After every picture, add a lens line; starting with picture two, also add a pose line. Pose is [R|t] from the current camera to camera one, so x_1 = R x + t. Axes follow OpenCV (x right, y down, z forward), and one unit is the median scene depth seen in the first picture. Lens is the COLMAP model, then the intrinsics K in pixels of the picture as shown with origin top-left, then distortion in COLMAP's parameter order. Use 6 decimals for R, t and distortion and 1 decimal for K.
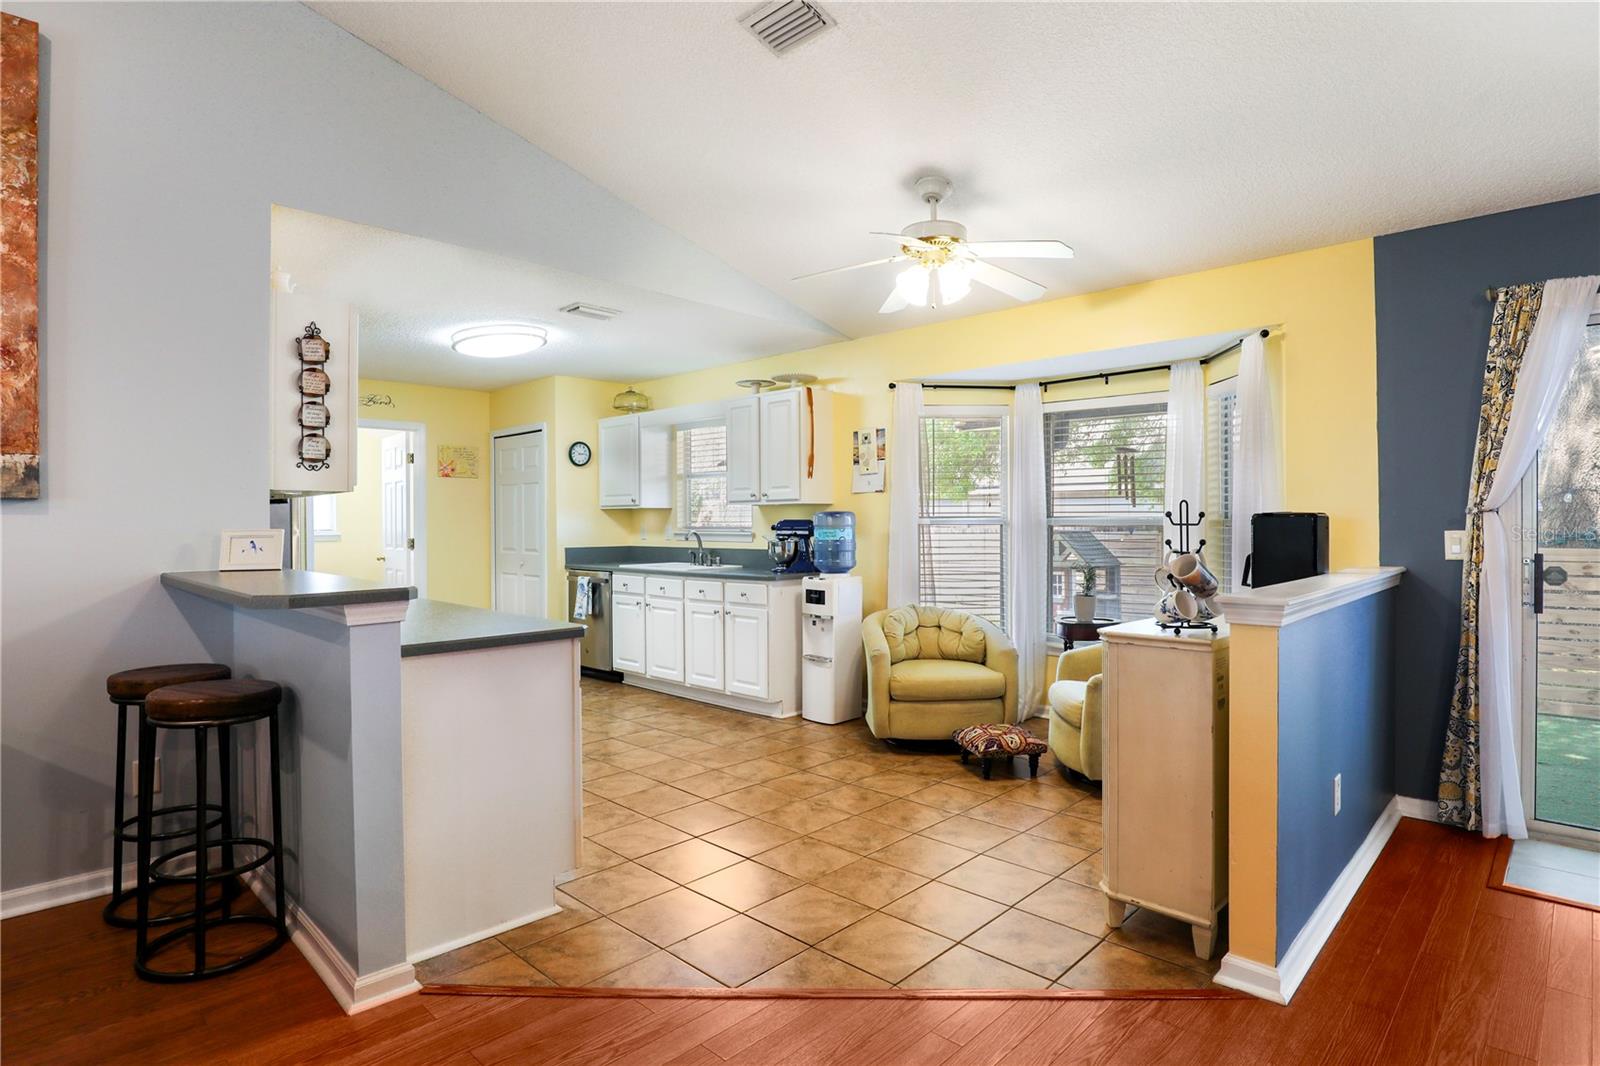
lens RADIAL K [[835.8, 0, 813.1], [0, 835.8, 523.7], [0, 0, 1]] dist [-0.035051, 0.005123]
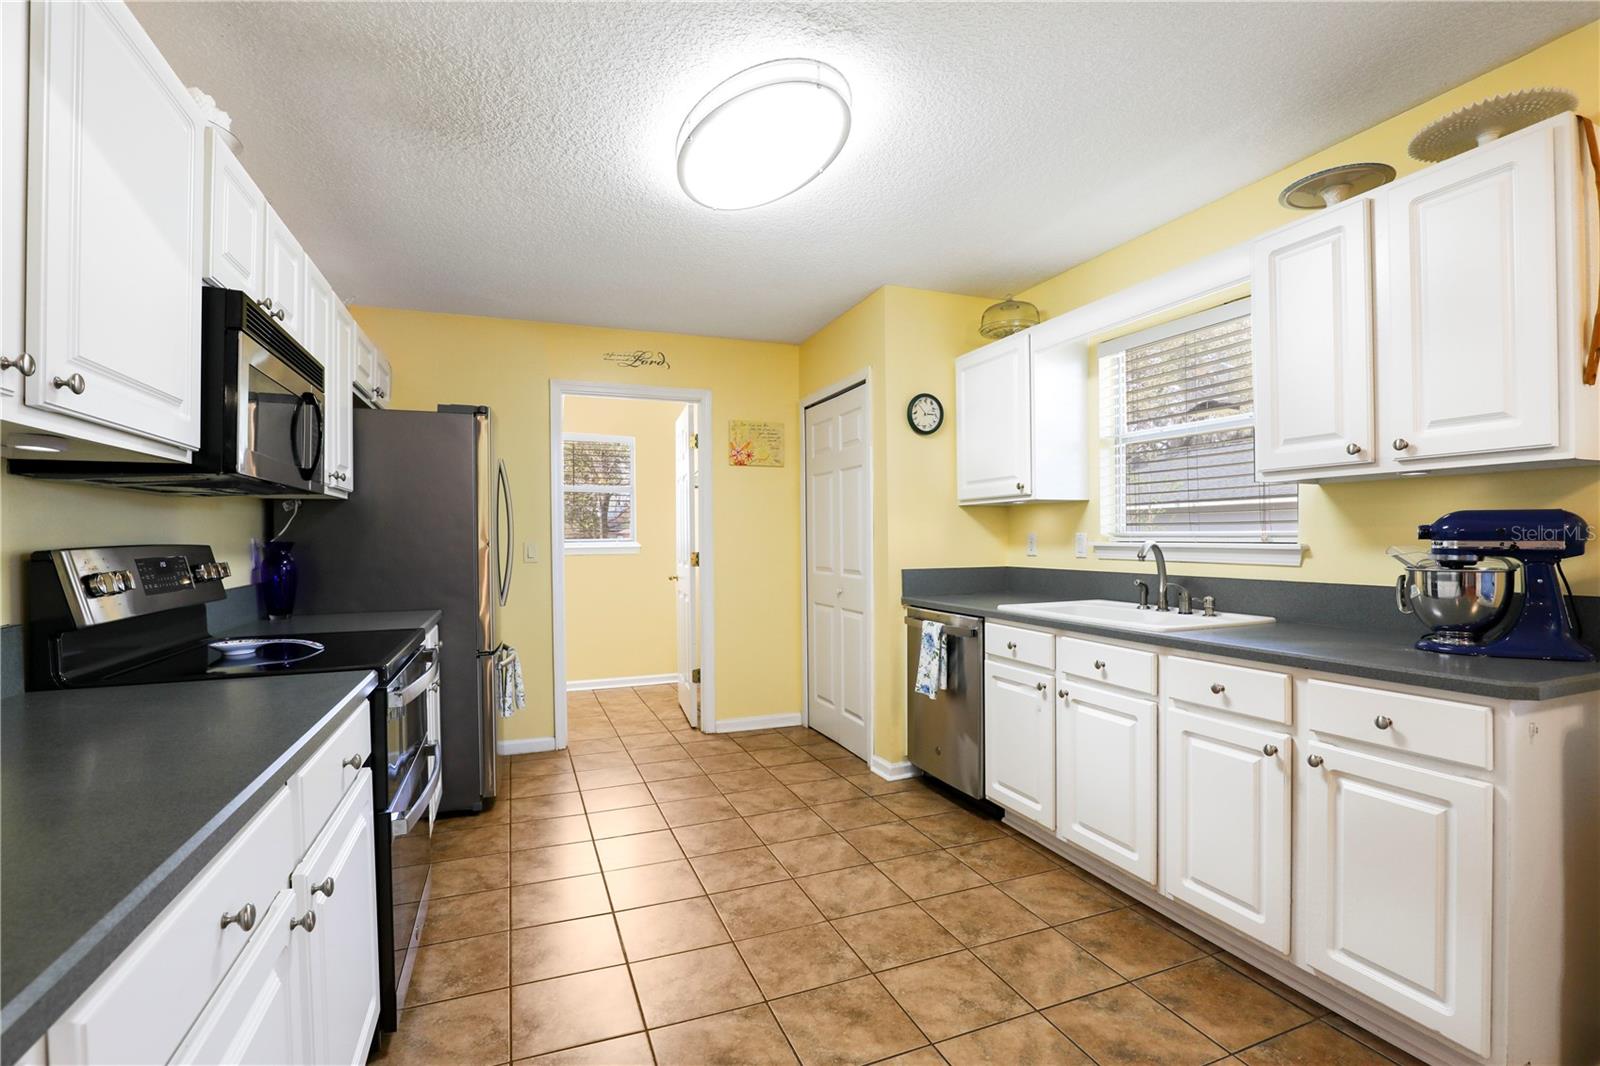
lens RADIAL K [[734.8, 0, 812.2], [0, 734.8, 540.7], [0, 0, 1]] dist [-0.034970, 0.006149]
pose [[0.910459, -0.000819, -0.413599, -0.188801], [0.003375, 0.999979, 0.005450, 0.006816], [0.413586, -0.006357, 0.910443, 0.674400]]
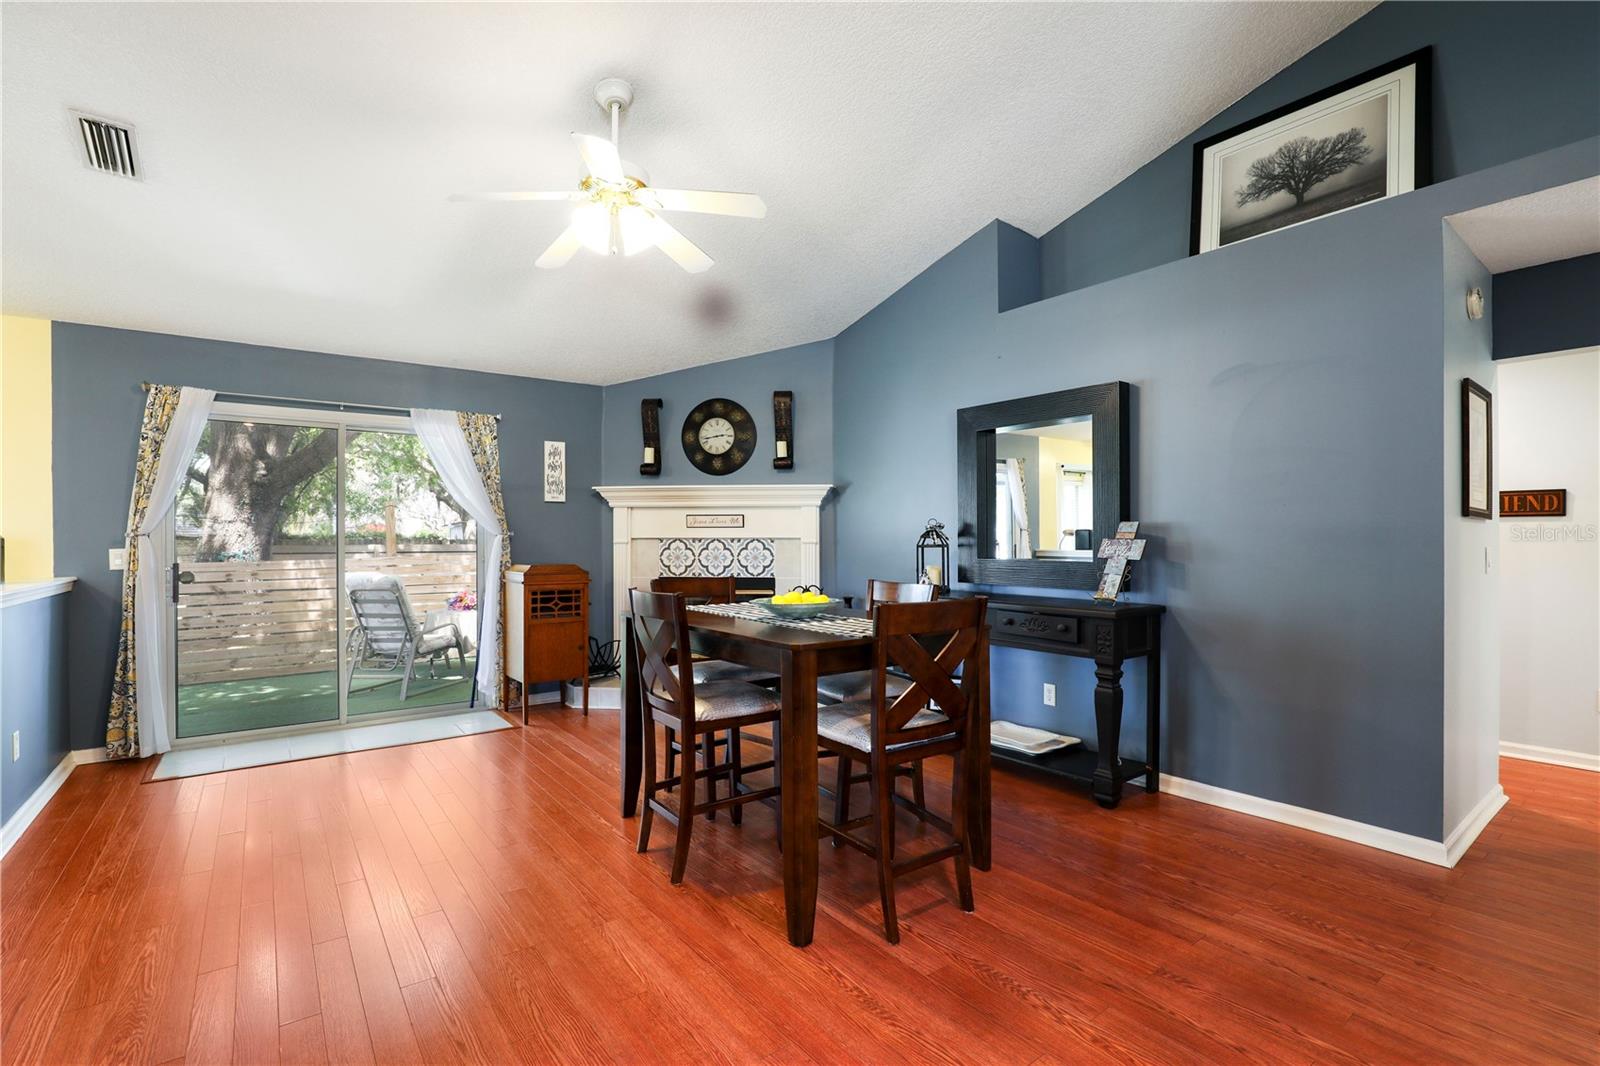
lens RADIAL K [[734.8, 0, 813.2], [0, 734.8, 539.5], [0, 0, 1]] dist [-0.034970, 0.006149]
pose [[0.157584, 0.004211, 0.987497, -0.158067], [0.004750, 0.999976, -0.005022, 0.002760], [-0.987494, 0.005482, 0.157560, -0.246817]]
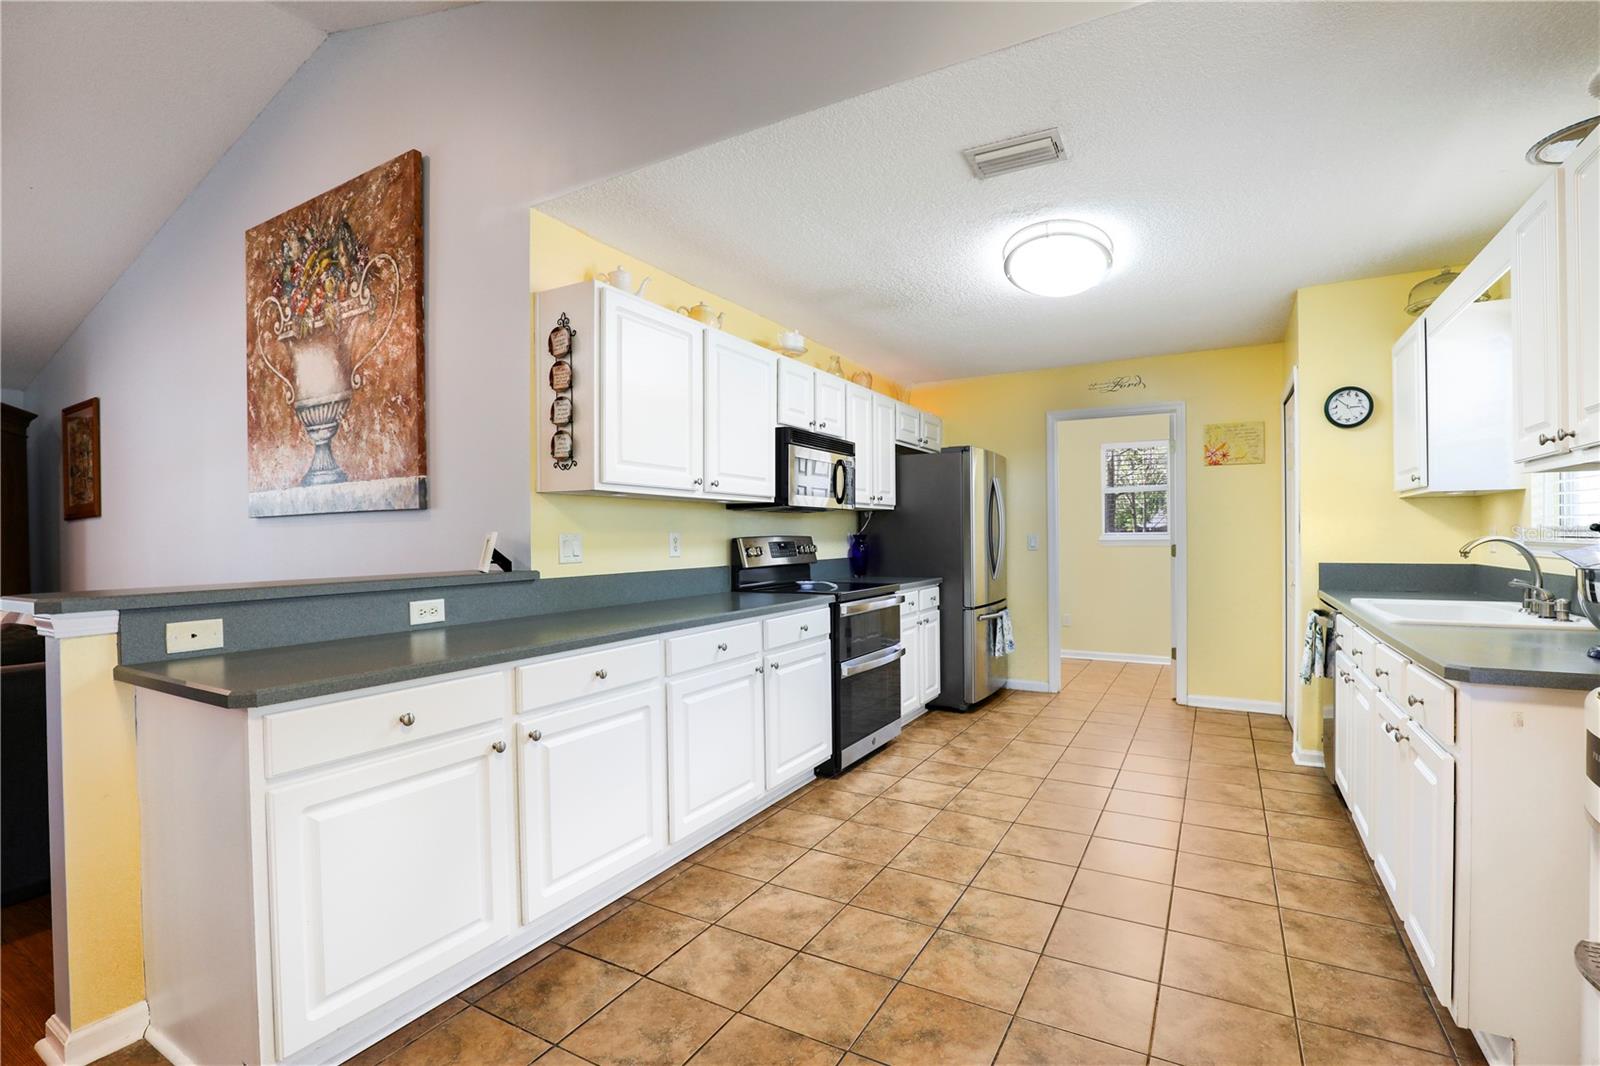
lens RADIAL K [[734.8, 0, 812.1], [0, 734.8, 539.7], [0, 0, 1]] dist [-0.034970, 0.006149]
pose [[0.242469, 0.007224, -0.970132, 0.180693], [0.006395, 0.999939, 0.009044, 0.006330], [0.970138, -0.008396, 0.242408, 0.698655]]
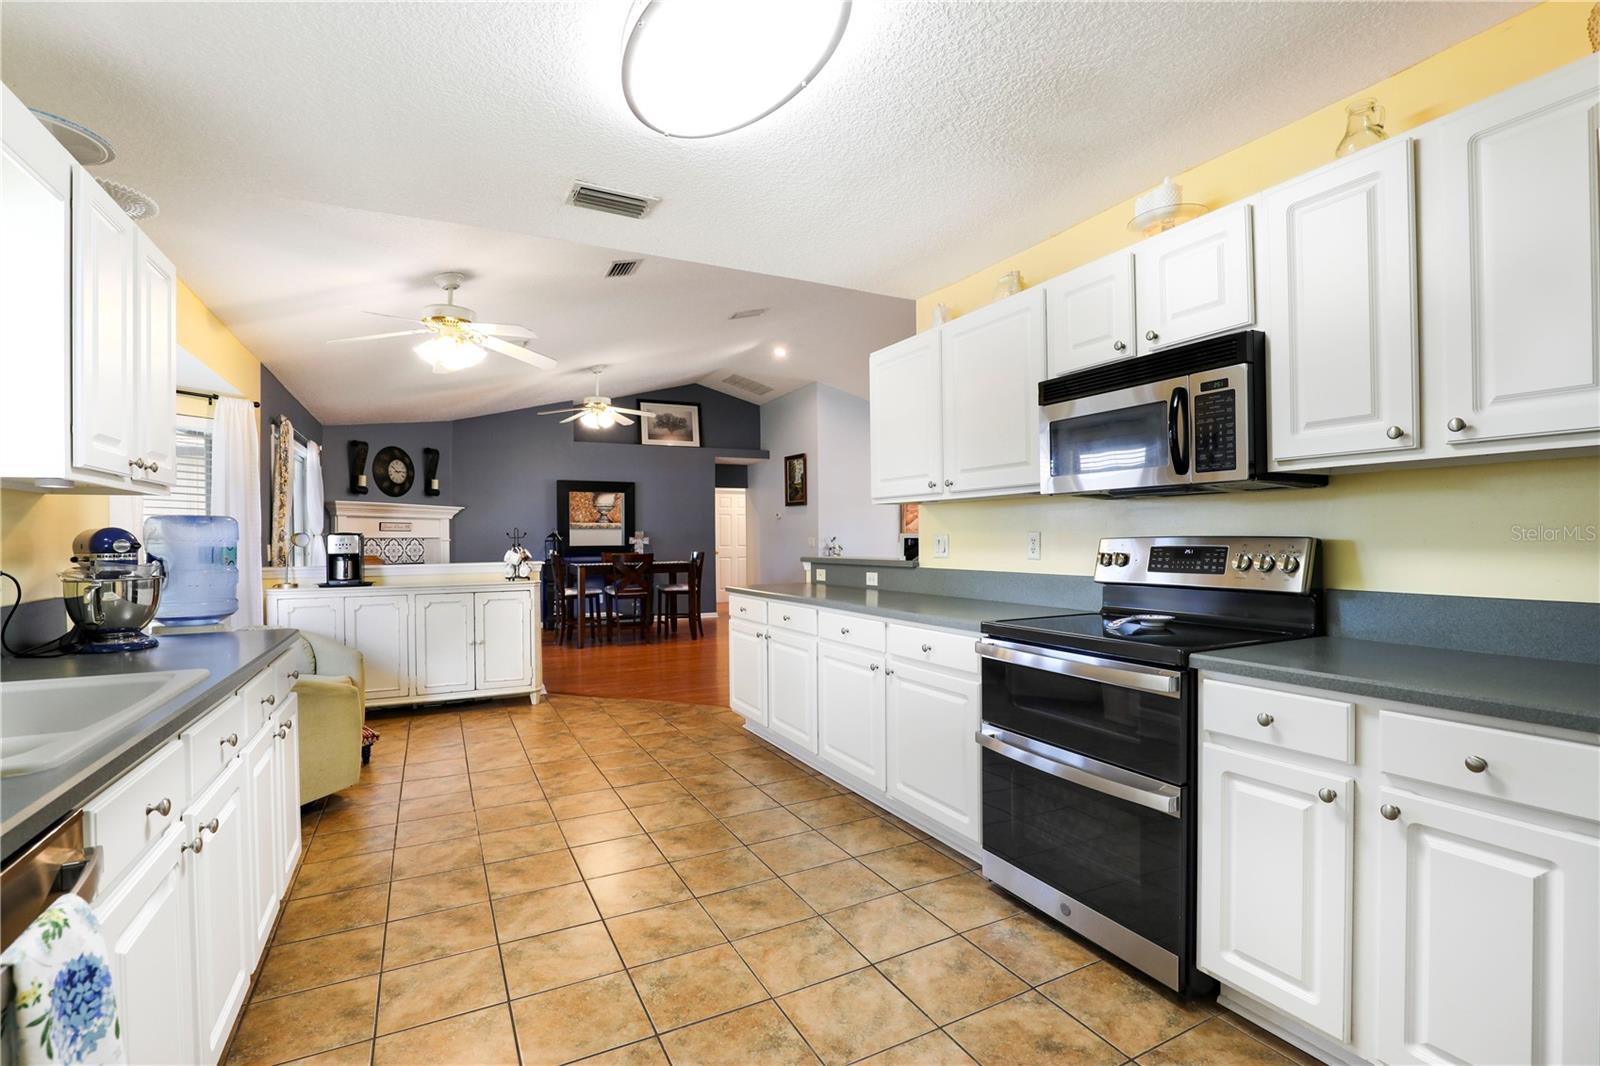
lens RADIAL K [[734.8, 0, 811.8], [0, 734.8, 539.6], [0, 0, 1]] dist [-0.034970, 0.006149]
pose [[-0.944978, 0.012637, 0.326891, -0.560420], [0.014754, 0.999883, 0.003996, 0.005843], [-0.326802, 0.008599, -0.945054, 1.402861]]
